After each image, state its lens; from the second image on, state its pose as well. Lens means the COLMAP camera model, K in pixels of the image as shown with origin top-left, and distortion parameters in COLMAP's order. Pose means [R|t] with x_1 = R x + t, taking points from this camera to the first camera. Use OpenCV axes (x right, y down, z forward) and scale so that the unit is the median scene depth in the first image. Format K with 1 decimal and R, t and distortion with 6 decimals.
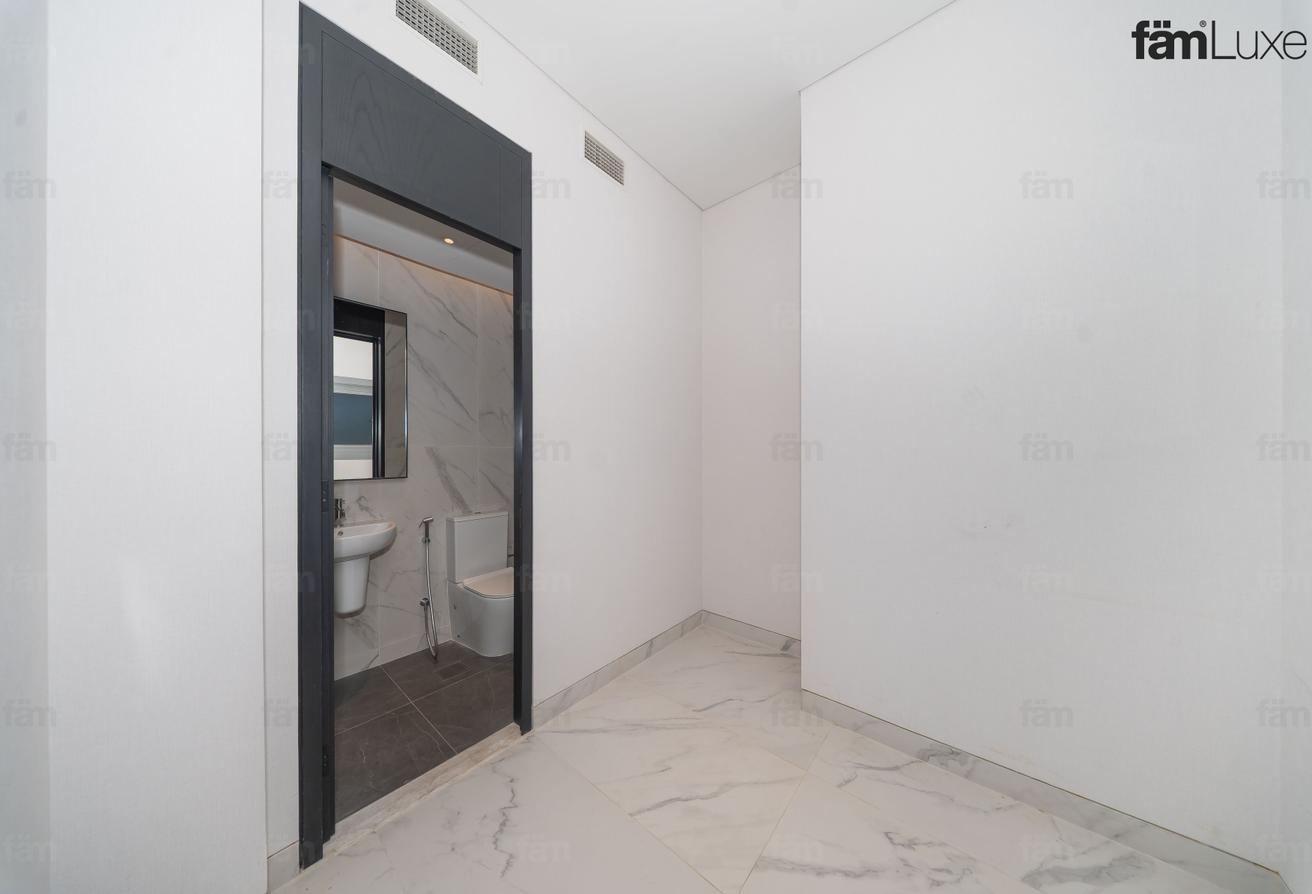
lens RADIAL K [[388.3, 0, 660.6], [0, 388.3, 450.9], [0, 0, 1]] dist [0.001093, 0.000036]
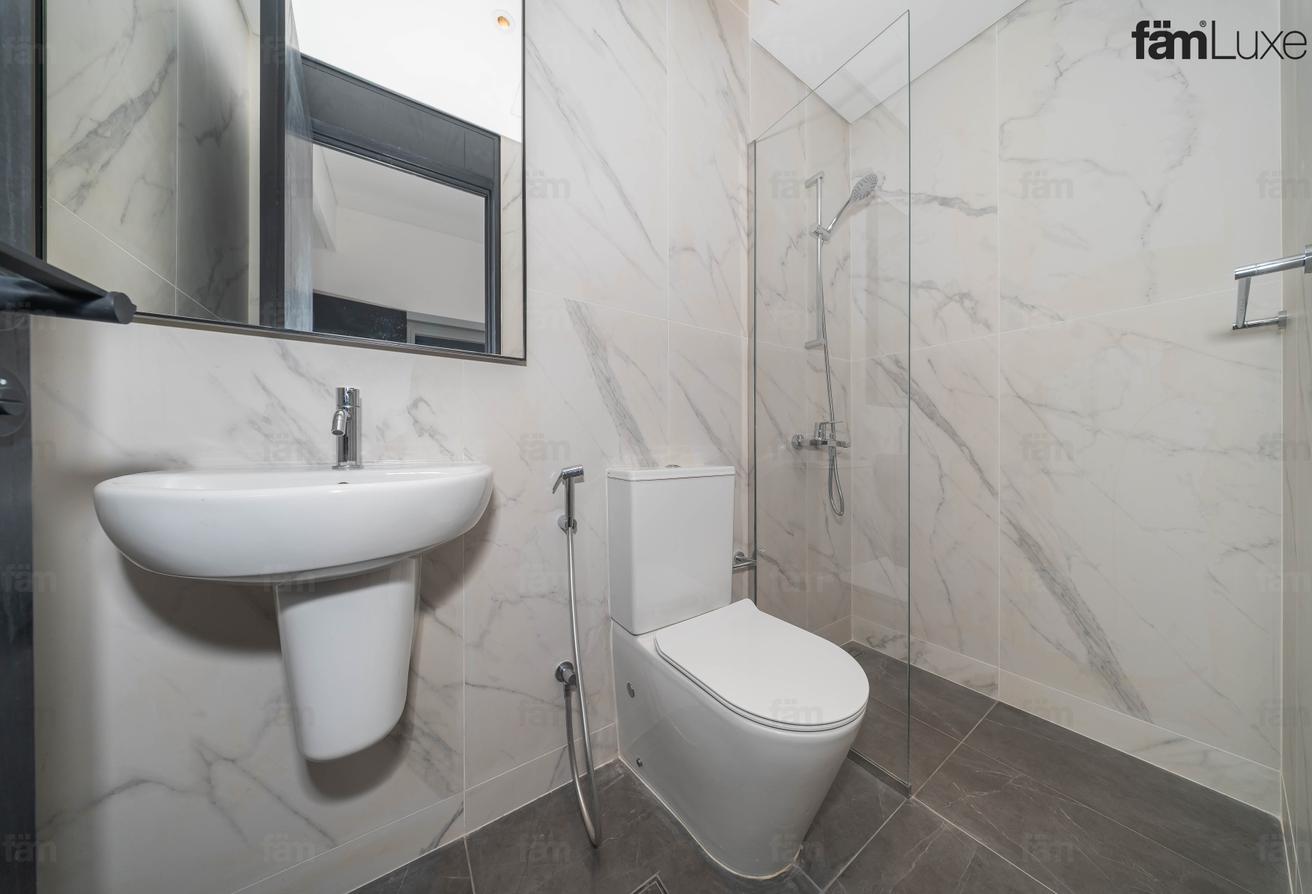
lens RADIAL K [[388.3, 0, 653.5], [0, 388.3, 441.5], [0, 0, 1]] dist [0.001093, 0.000036]
pose [[0.956820, 0.002076, -0.290674, -0.394769], [0.000256, 0.999968, 0.007984, 0.139167], [0.290682, -0.007713, 0.956789, 0.629074]]
